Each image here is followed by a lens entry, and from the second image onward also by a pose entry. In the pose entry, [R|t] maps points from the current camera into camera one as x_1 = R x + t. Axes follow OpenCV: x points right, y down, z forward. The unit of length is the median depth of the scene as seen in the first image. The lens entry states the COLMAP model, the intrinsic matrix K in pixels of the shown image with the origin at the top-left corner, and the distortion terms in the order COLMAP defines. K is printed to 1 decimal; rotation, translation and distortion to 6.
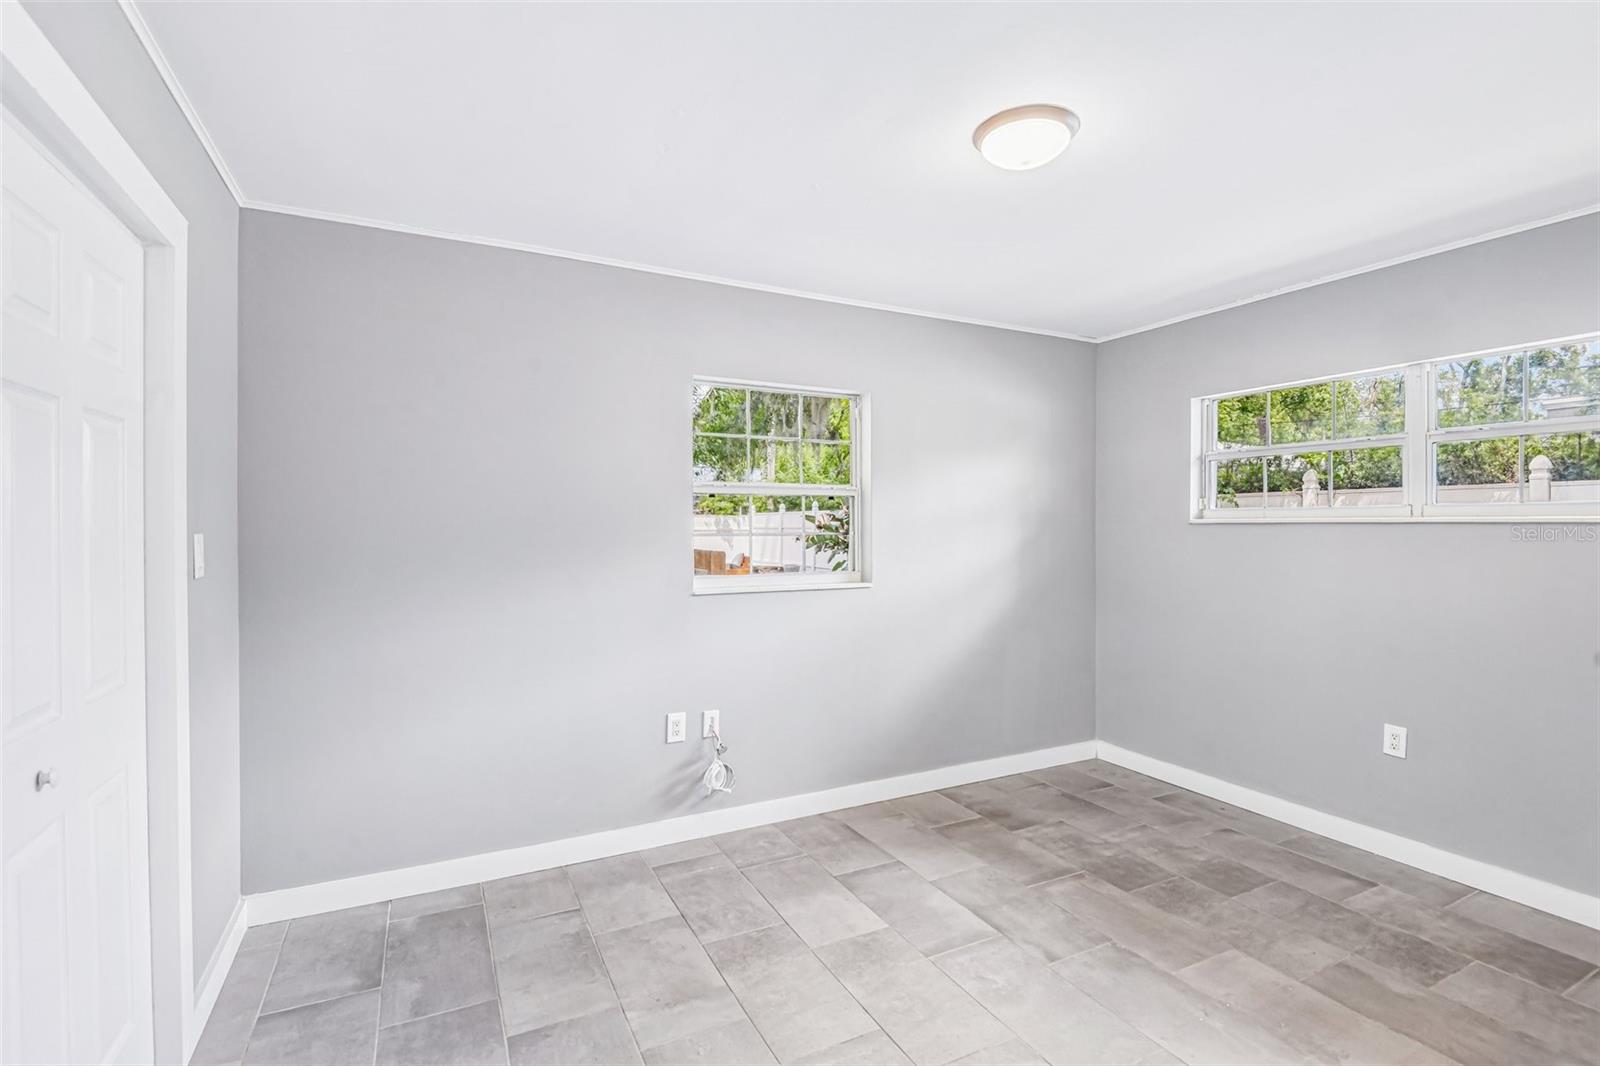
lens RADIAL K [[734.7, 0, 800.0], [0, 734.7, 533.0], [0, 0, 1]] dist [-0.006433, -0.016328]
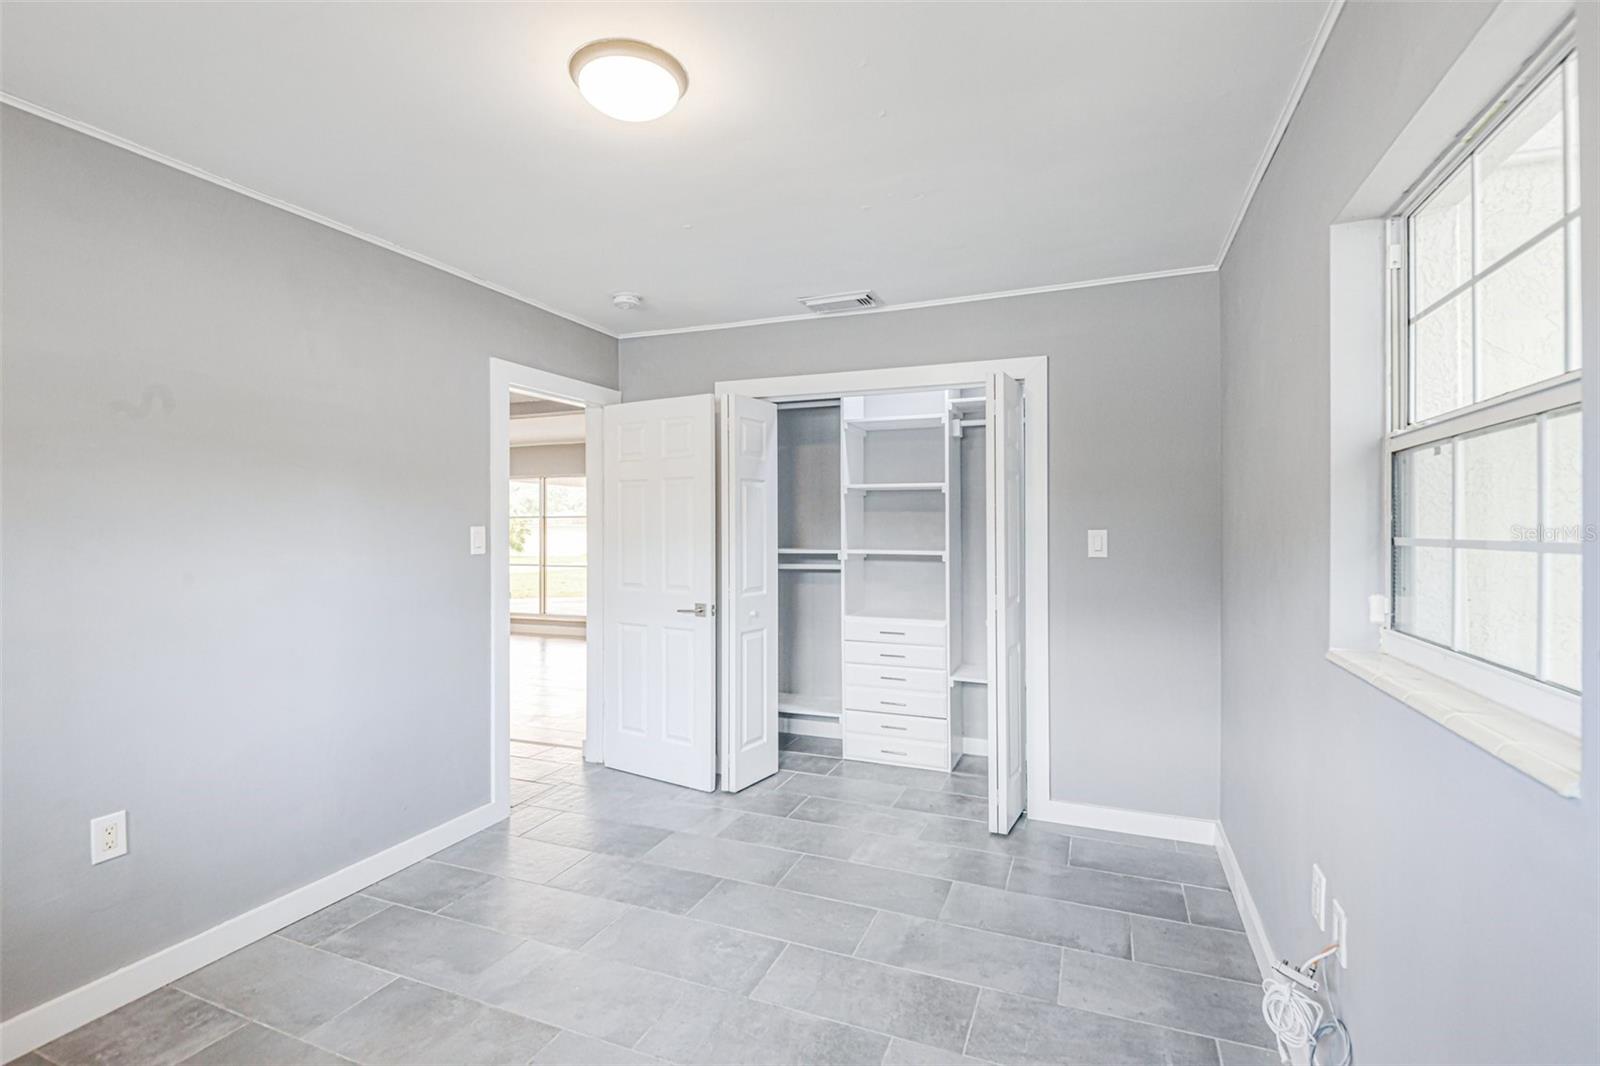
lens RADIAL K [[734.7, 0, 800.0], [0, 734.7, 533.0], [0, 0, 1]] dist [-0.006433, -0.016328]
pose [[-0.755179, 0.005118, -0.655498, 0.659342], [-0.010199, 0.999757, 0.019556, -0.011468], [0.655439, 0.021454, -0.754943, 1.622562]]
